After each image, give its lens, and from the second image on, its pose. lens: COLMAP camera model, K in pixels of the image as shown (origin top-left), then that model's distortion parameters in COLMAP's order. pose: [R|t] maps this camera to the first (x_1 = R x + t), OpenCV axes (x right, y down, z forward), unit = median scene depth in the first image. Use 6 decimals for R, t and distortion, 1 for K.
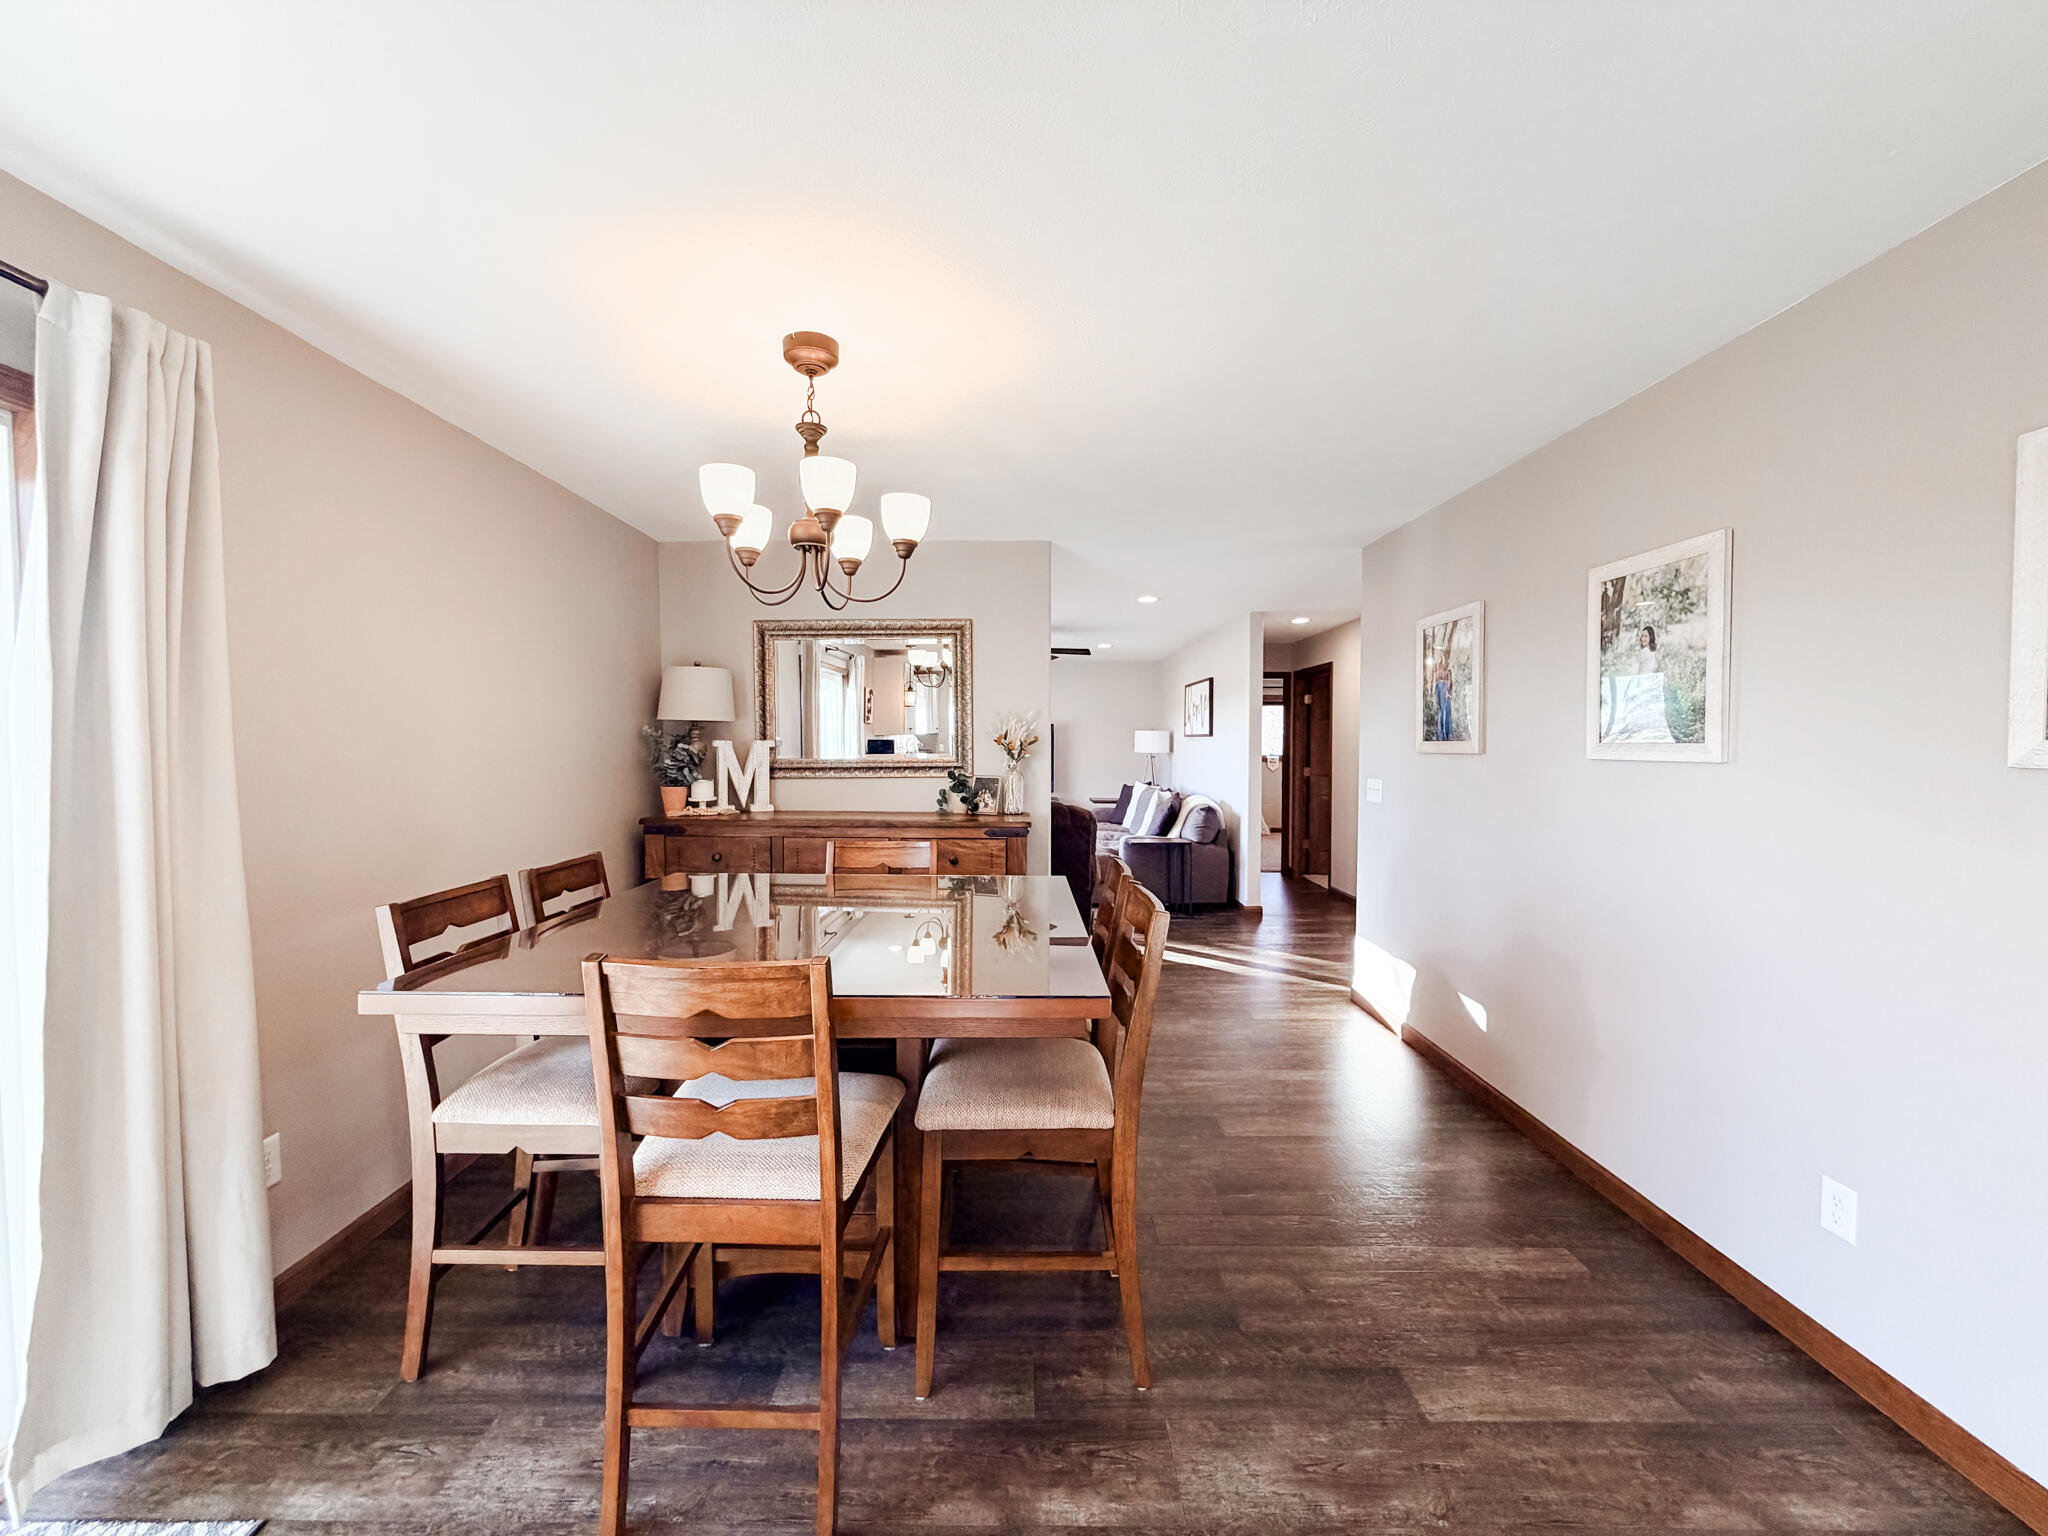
lens RADIAL K [[817.8, 0, 1021.8], [0, 817.8, 771.7], [0, 0, 1]] dist [0.000720, -0.000150]
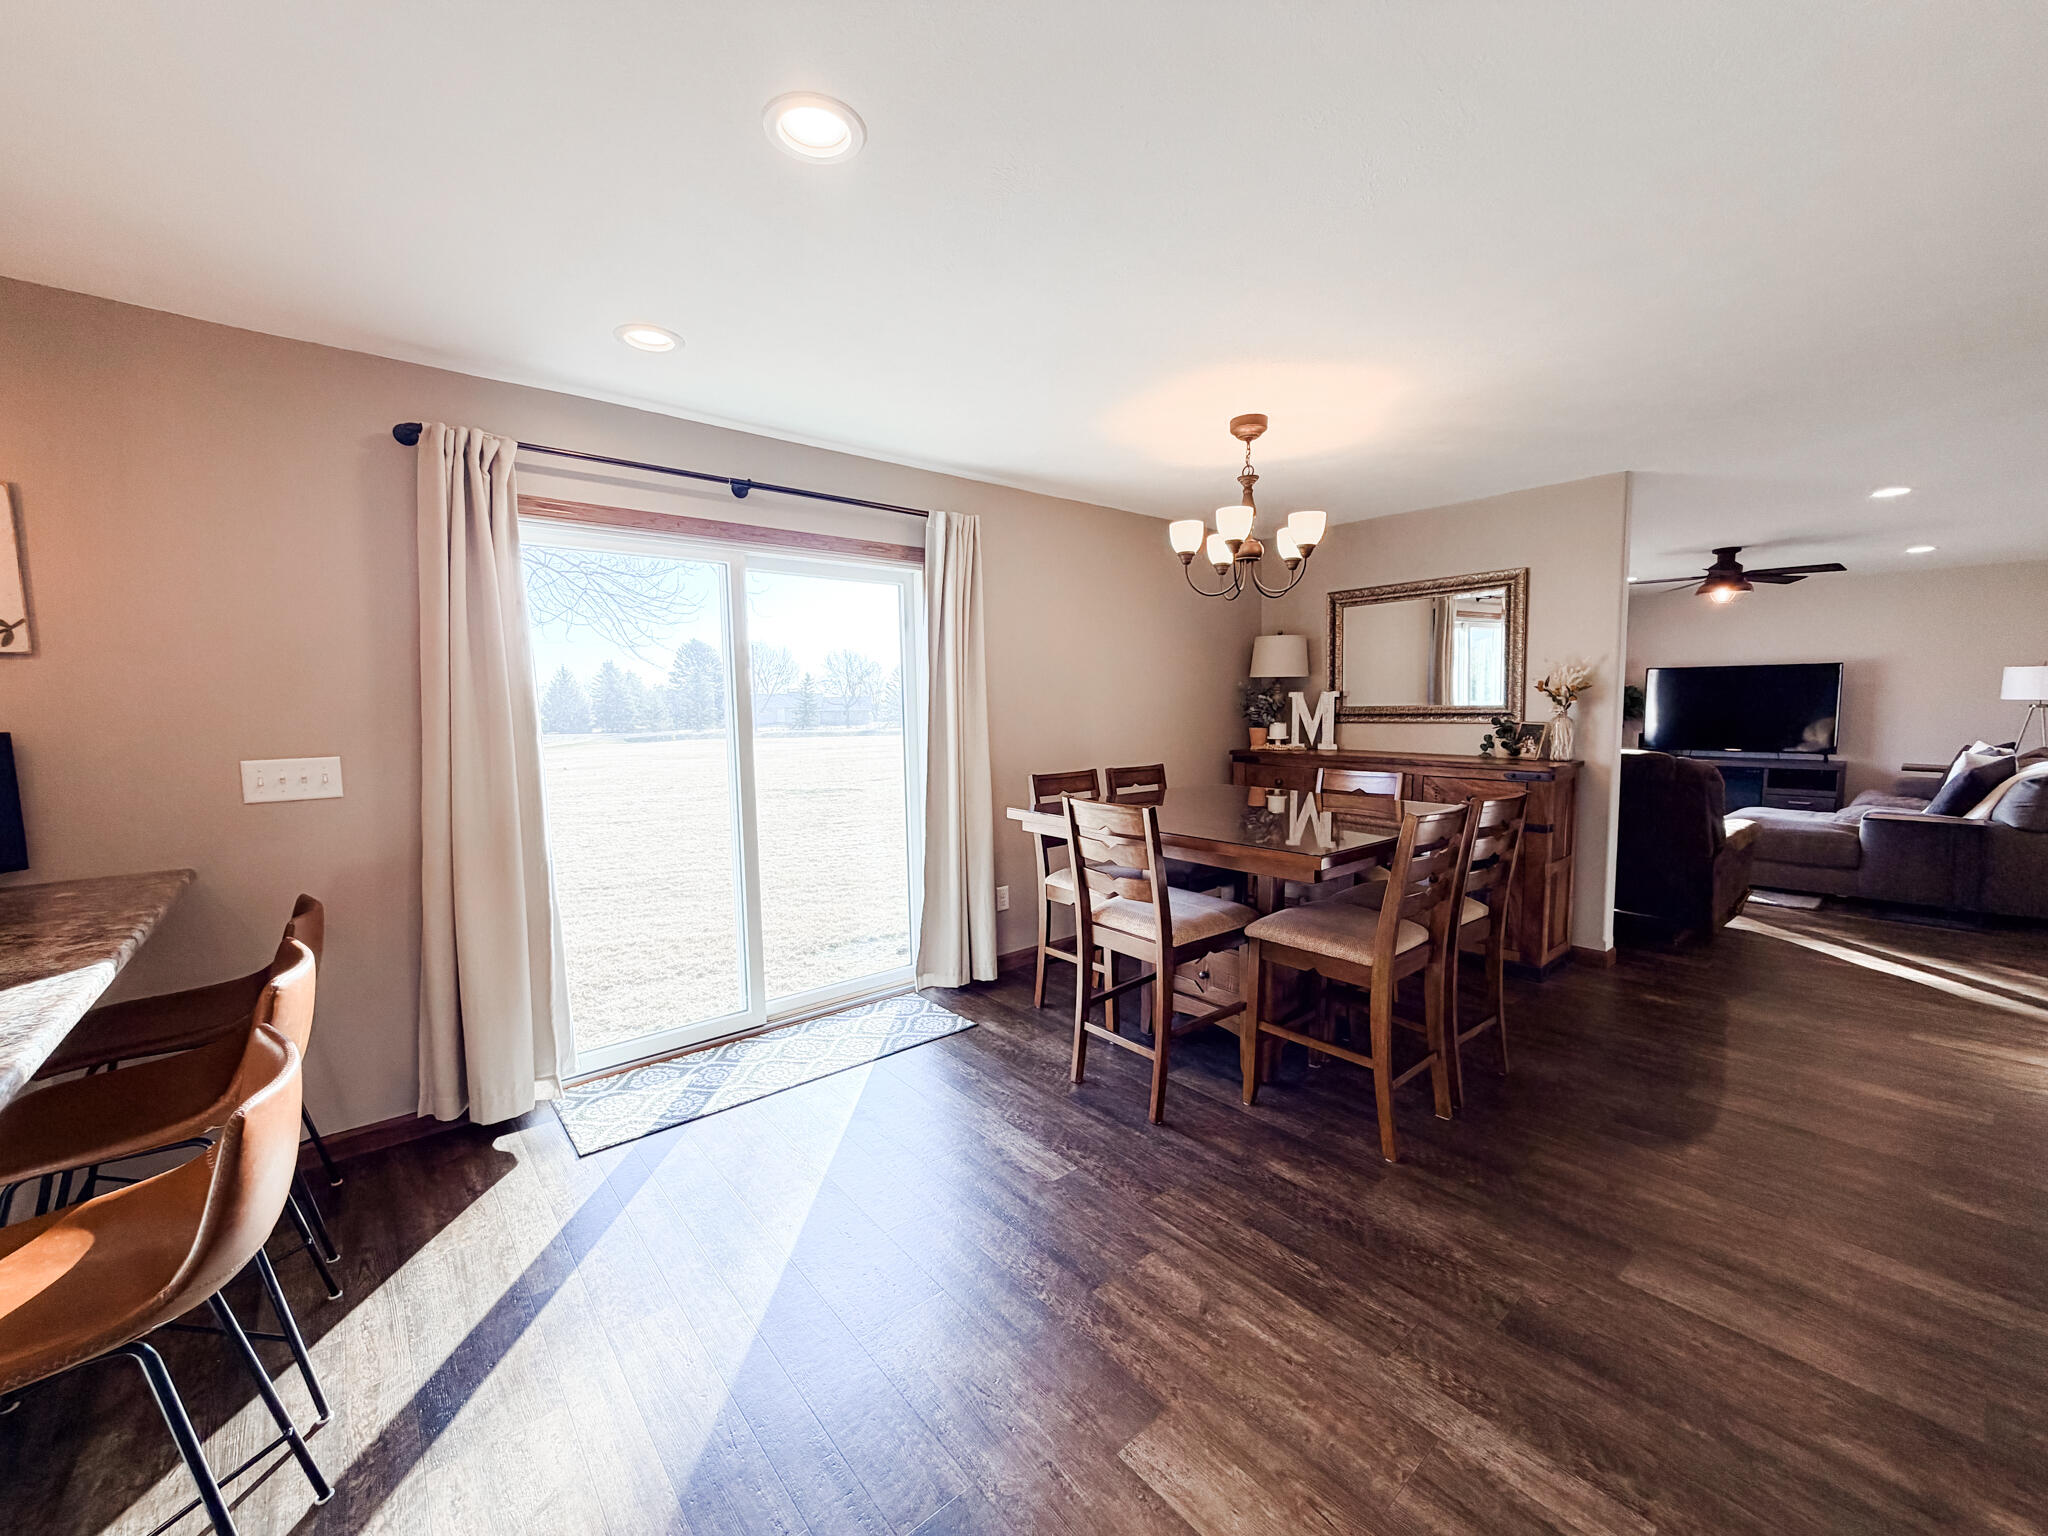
lens RADIAL K [[817.8, 0, 1025.6], [0, 817.8, 776.3], [0, 0, 1]] dist [0.000720, -0.000150]
pose [[0.647434, 0.060559, -0.759712, 0.343288], [-0.013229, 0.997581, 0.068247, 0.011466], [0.762007, -0.034136, 0.646669, -0.149907]]
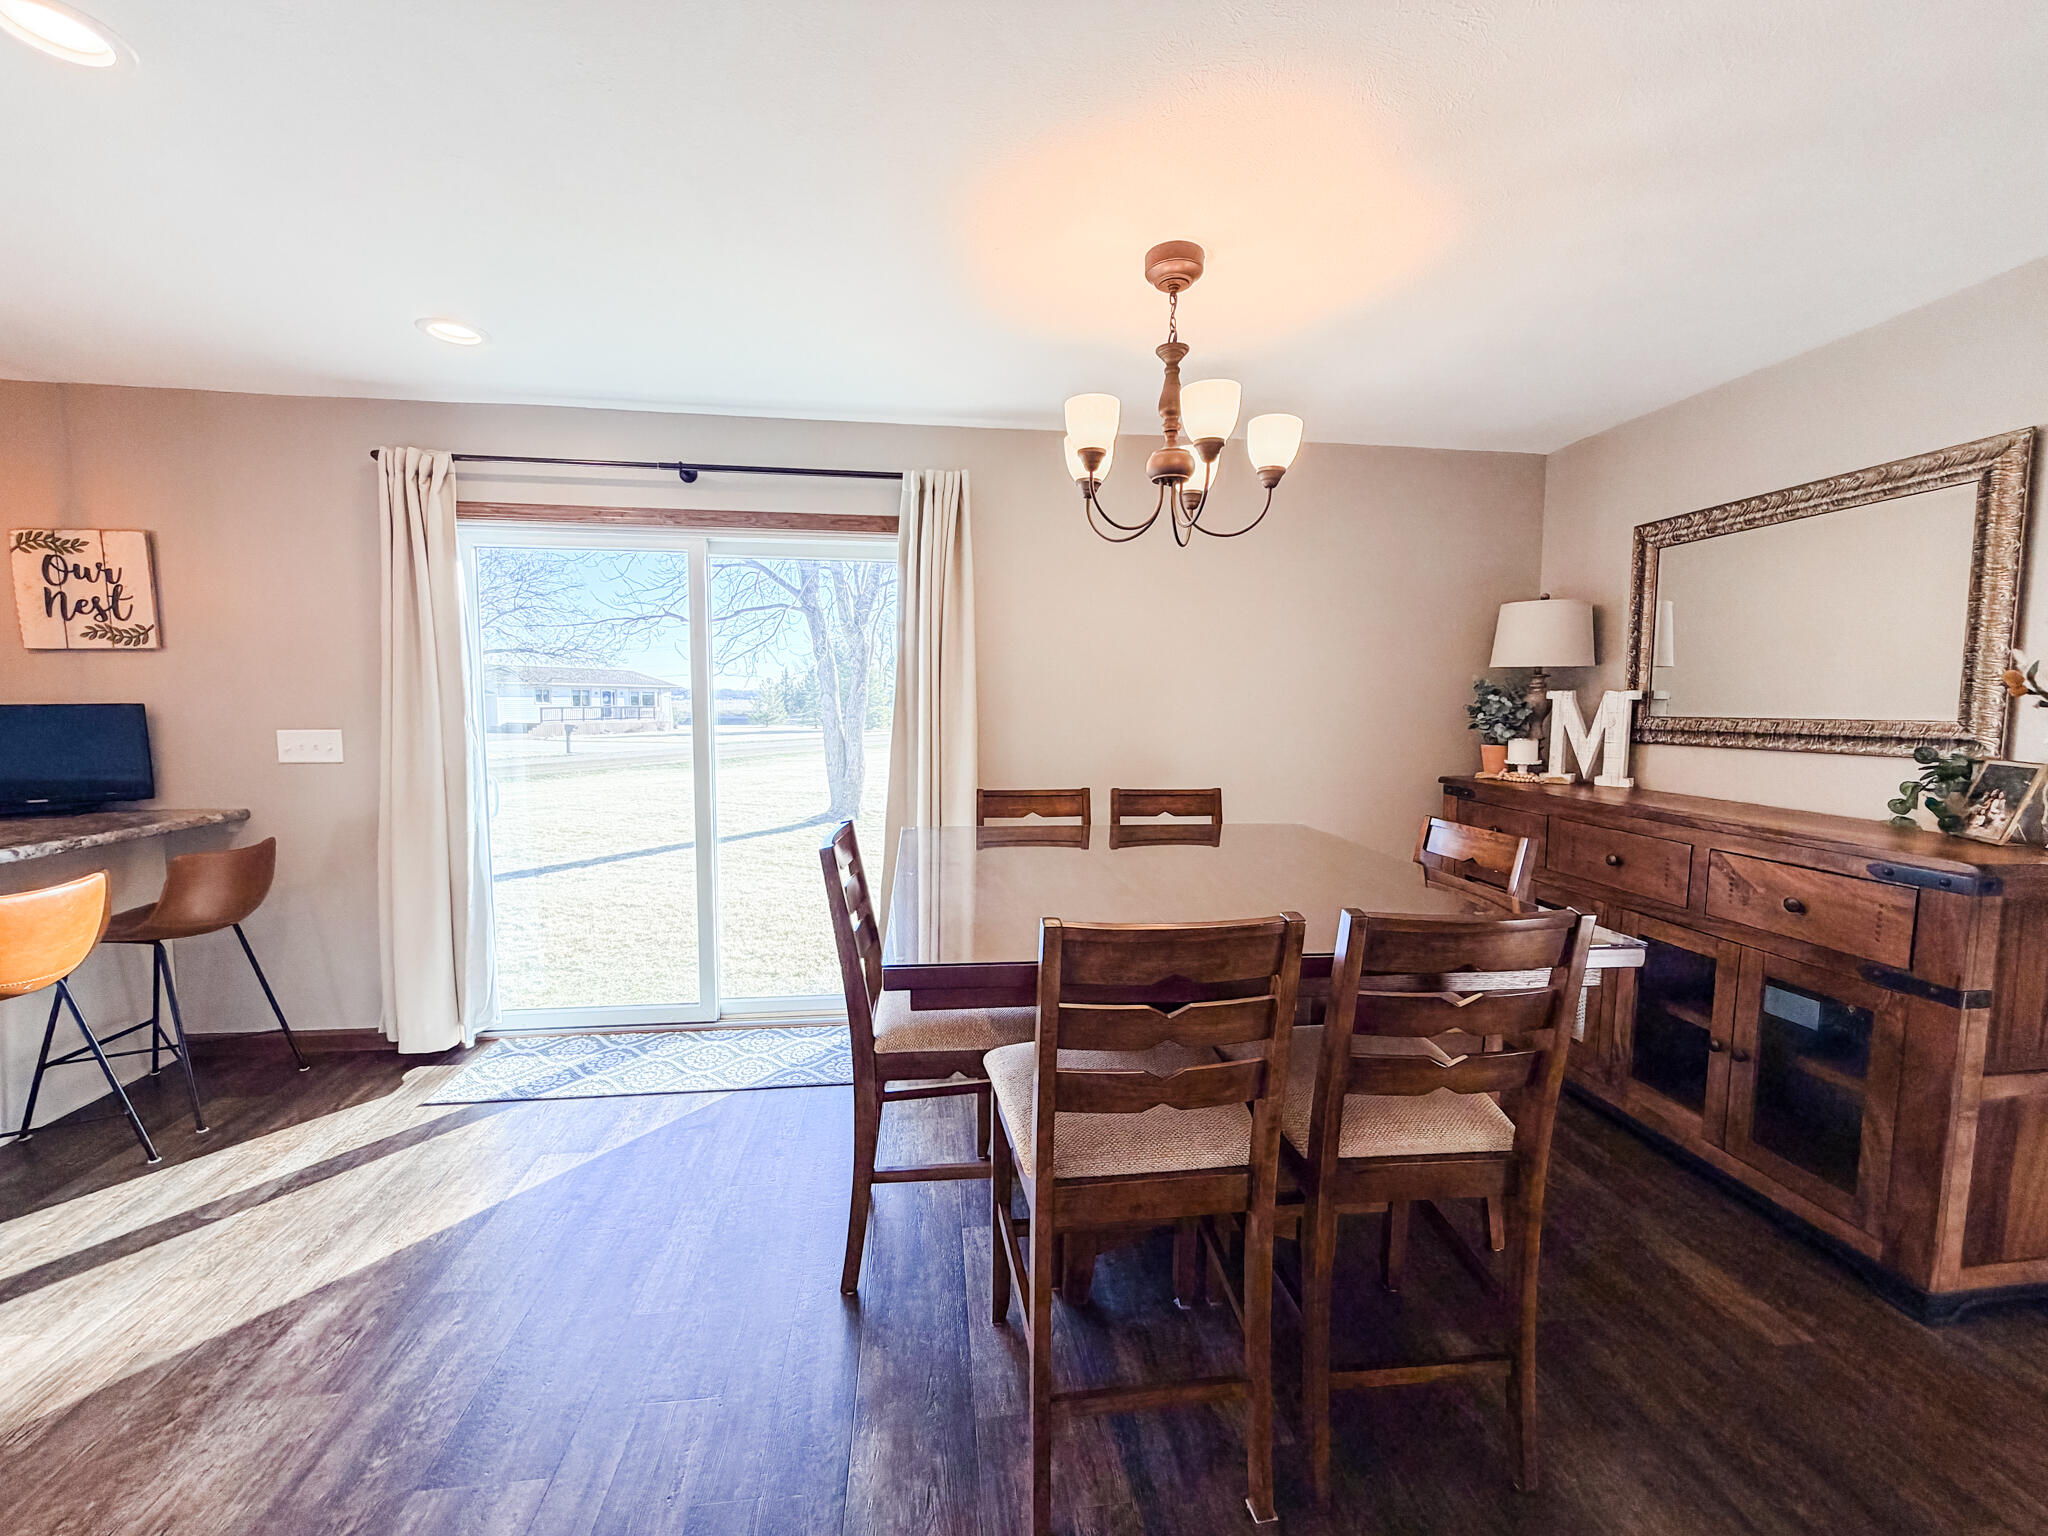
lens RADIAL K [[817.8, 0, 1025.4], [0, 817.8, 775.3], [0, 0, 1]] dist [0.000720, -0.000150]
pose [[0.118893, 0.093023, -0.988540, 0.375280], [-0.040853, 0.995217, 0.088738, -0.006361], [0.992066, 0.029834, 0.122124, 0.398351]]
